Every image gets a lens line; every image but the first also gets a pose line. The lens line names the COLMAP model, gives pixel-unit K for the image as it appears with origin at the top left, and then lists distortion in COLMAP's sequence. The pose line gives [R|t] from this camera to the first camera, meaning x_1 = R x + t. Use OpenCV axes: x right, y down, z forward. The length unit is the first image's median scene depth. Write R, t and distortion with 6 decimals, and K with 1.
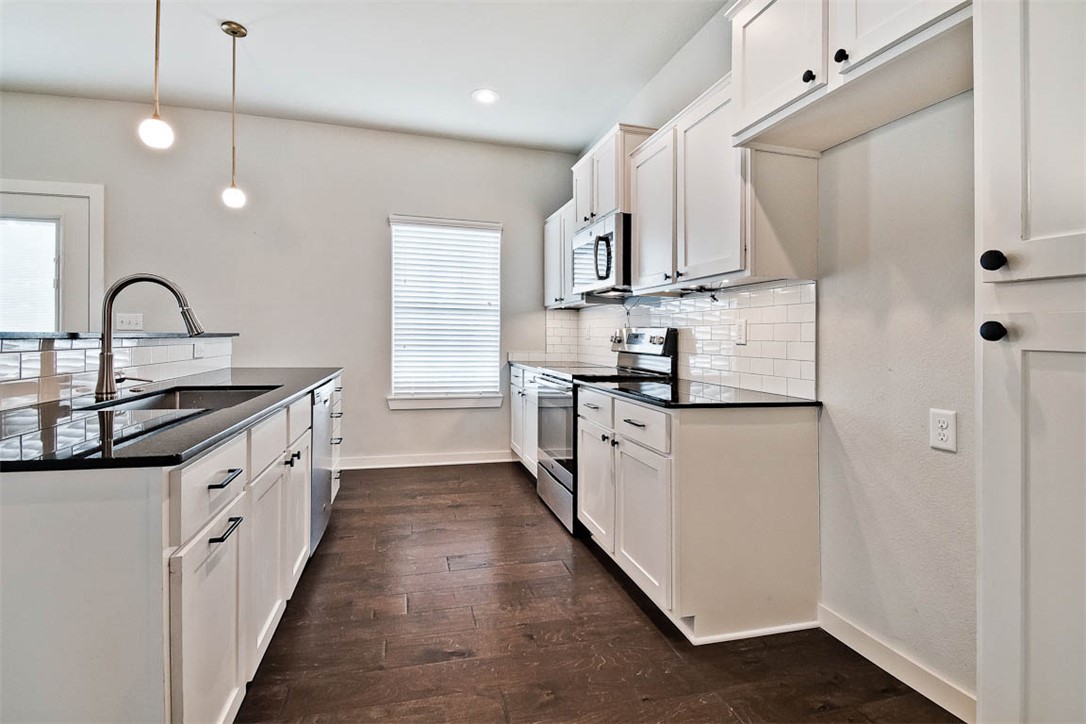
lens RADIAL K [[503.2, 0, 545.4], [0, 503.2, 360.9], [0, 0, 1]] dist [0.010310, -0.001485]
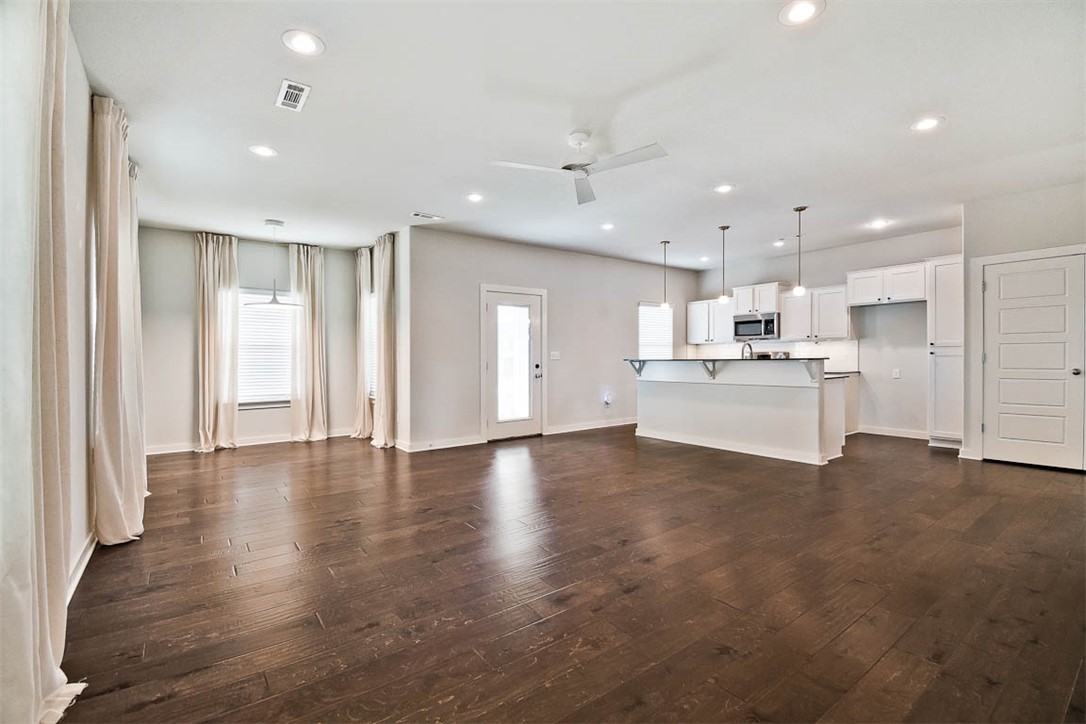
lens RADIAL K [[487.4, 0, 533.6], [0, 487.4, 367.0], [0, 0, 1]] dist [-0.002374, -0.002472]
pose [[0.928267, -0.035975, 0.370170, -2.156249], [0.046543, 0.998723, -0.019652, 0.004065], [-0.368990, 0.035472, 0.928756, -1.039009]]
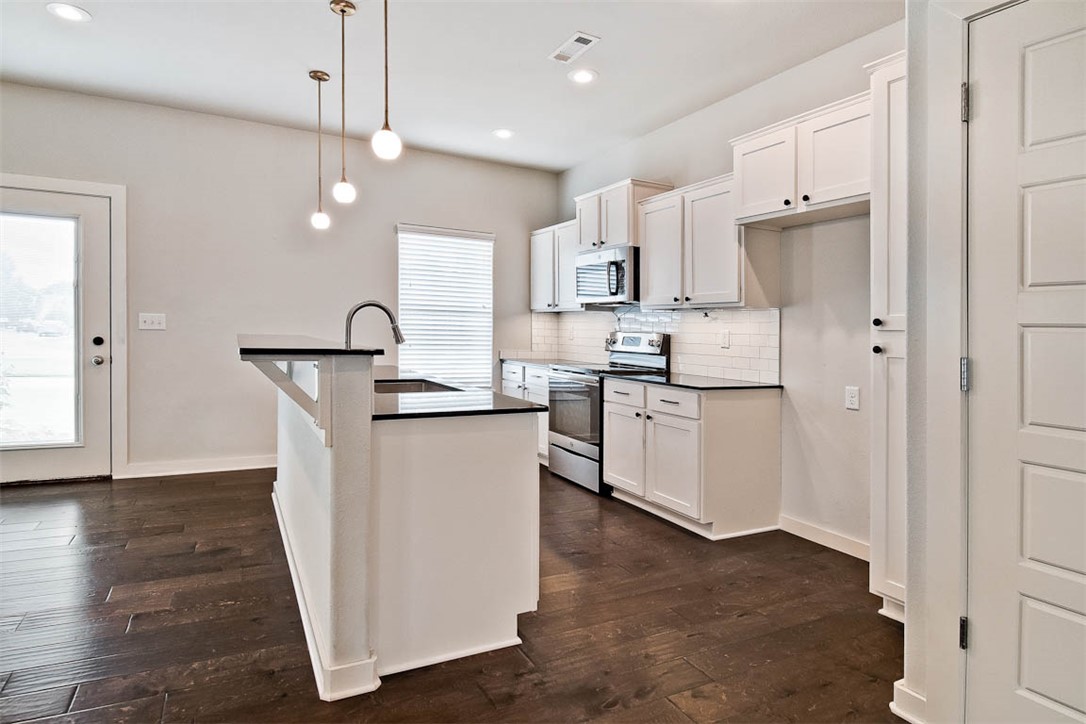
lens RADIAL K [[601.4, 0, 540.7], [0, 601.4, 351.4], [0, 0, 1]] dist [0.016743, -0.002156]
pose [[0.975082, 0.000263, 0.221844, -0.428818], [0.001261, 0.999977, -0.006727, -0.009778], [-0.221841, 0.006839, 0.975059, -0.472738]]
